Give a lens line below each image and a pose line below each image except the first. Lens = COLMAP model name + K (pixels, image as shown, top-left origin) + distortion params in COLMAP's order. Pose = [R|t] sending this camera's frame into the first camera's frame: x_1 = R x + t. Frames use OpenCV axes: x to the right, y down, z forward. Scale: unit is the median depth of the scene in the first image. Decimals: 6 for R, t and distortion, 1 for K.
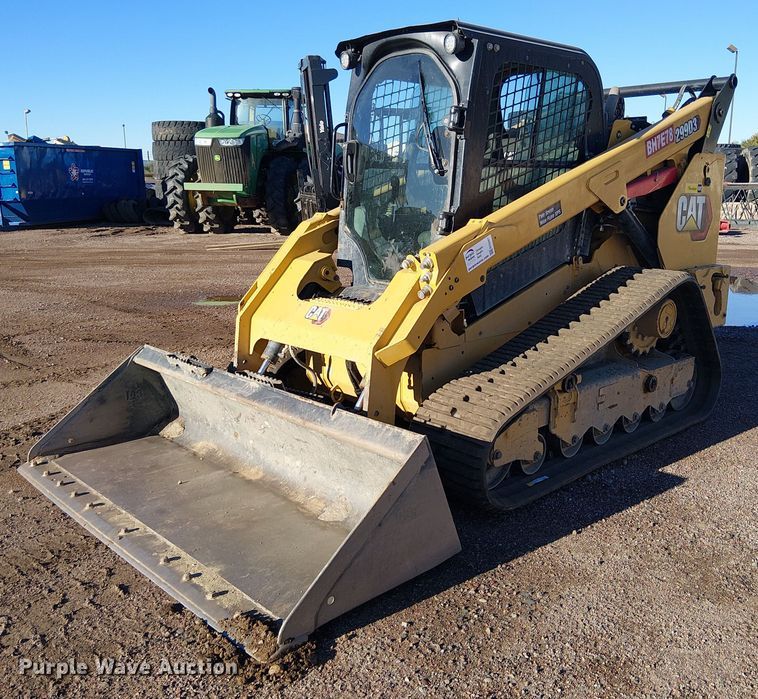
lens RADIAL K [[771.6, 0, 379.0], [0, 771.6, 349.5], [0, 0, 1]] dist [-0.017282, -0.022642]
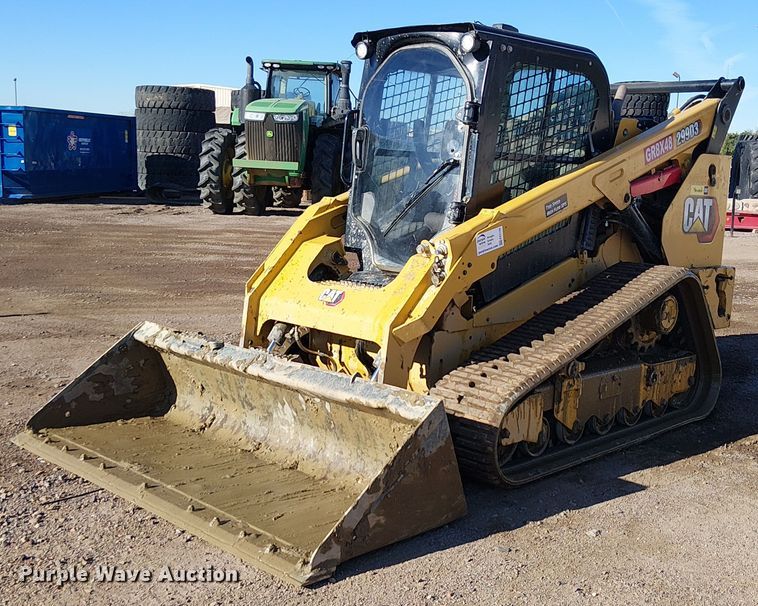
lens RADIAL K [[1072.2, 0, 379.0], [0, 1072.2, 303.0], [0, 0, 1]] dist [0.061828, 0.029534]
pose [[0.996710, 0.037286, 0.071971, -0.113585], [-0.030895, 0.995645, -0.087961, 0.084513], [-0.074937, 0.085448, 0.993521, -0.399955]]
